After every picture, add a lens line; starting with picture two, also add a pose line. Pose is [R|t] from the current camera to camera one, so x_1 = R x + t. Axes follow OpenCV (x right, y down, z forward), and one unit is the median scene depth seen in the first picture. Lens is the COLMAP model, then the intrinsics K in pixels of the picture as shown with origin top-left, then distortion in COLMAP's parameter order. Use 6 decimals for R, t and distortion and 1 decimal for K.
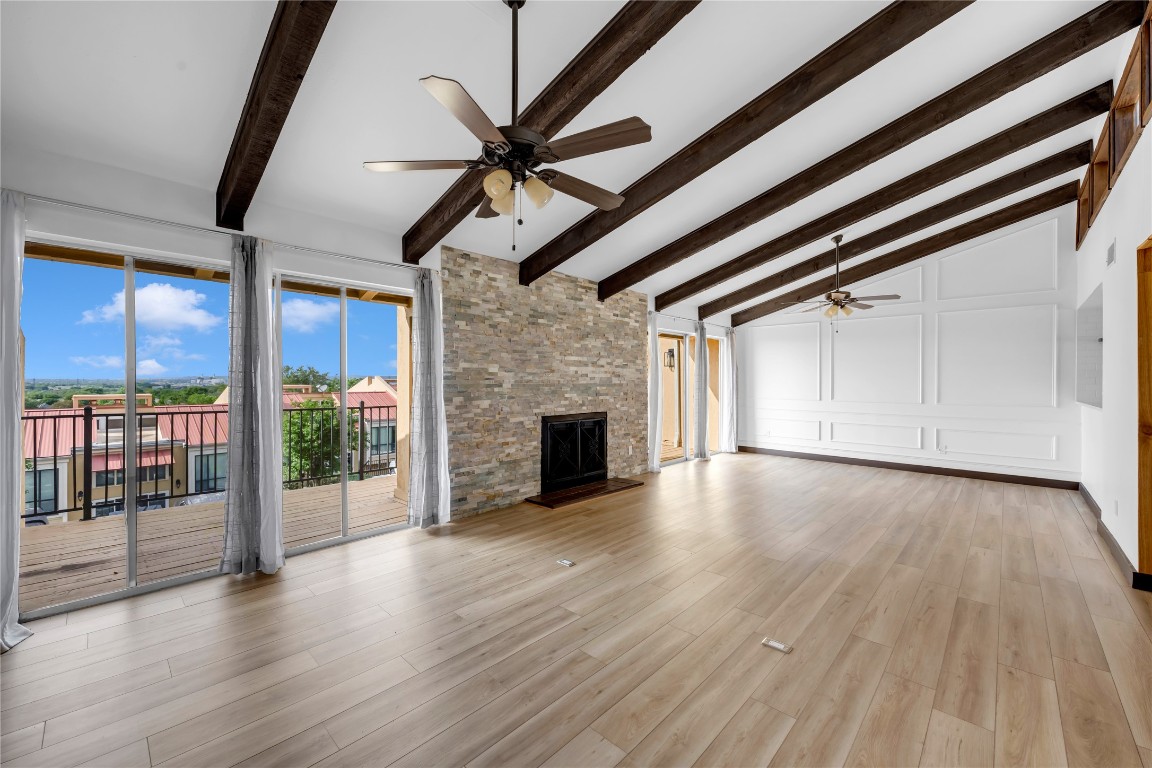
lens RADIAL K [[489.6, 0, 576.0], [0, 489.6, 384.0], [0, 0, 1]] dist [-0.002435, -0.000148]
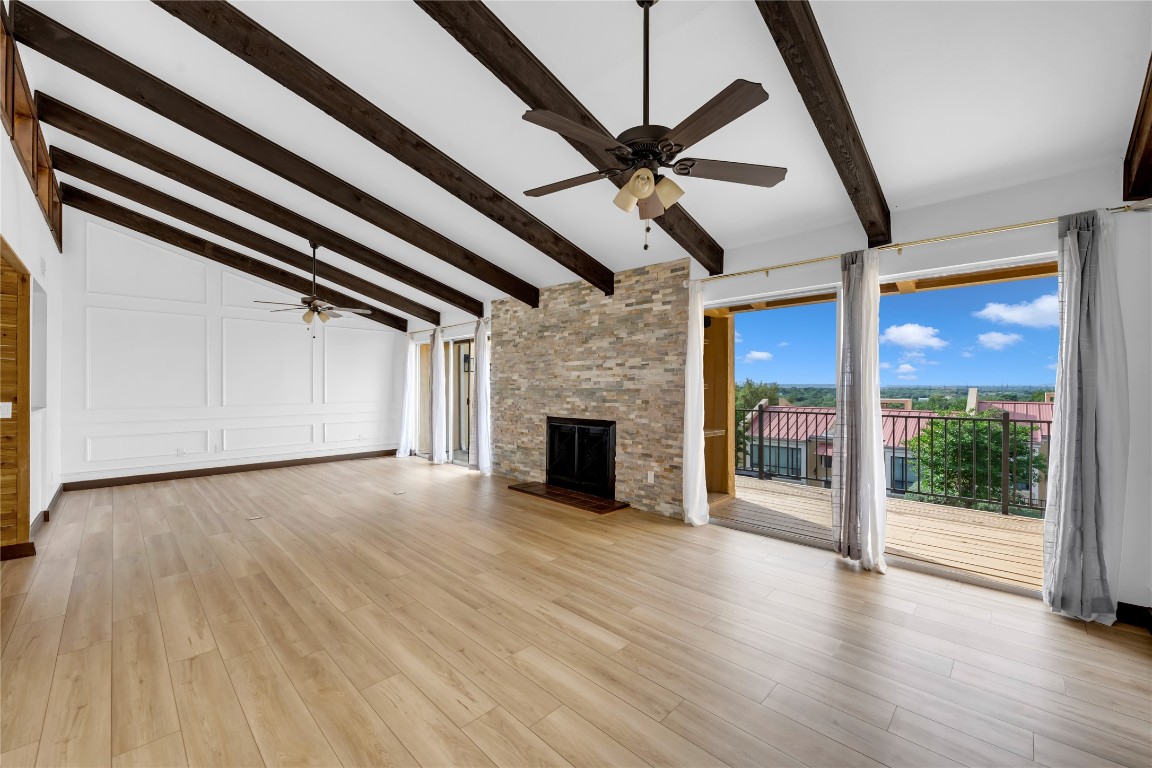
lens RADIAL K [[497.2, 0, 576.0], [0, 497.2, 384.0], [0, 0, 1]] dist [-0.001053, 0.000068]
pose [[-0.095751, -0.006593, -0.995383, 0.992320], [-0.008021, 0.999951, -0.005852, -0.003302], [0.995373, 0.007423, -0.095799, 1.075534]]
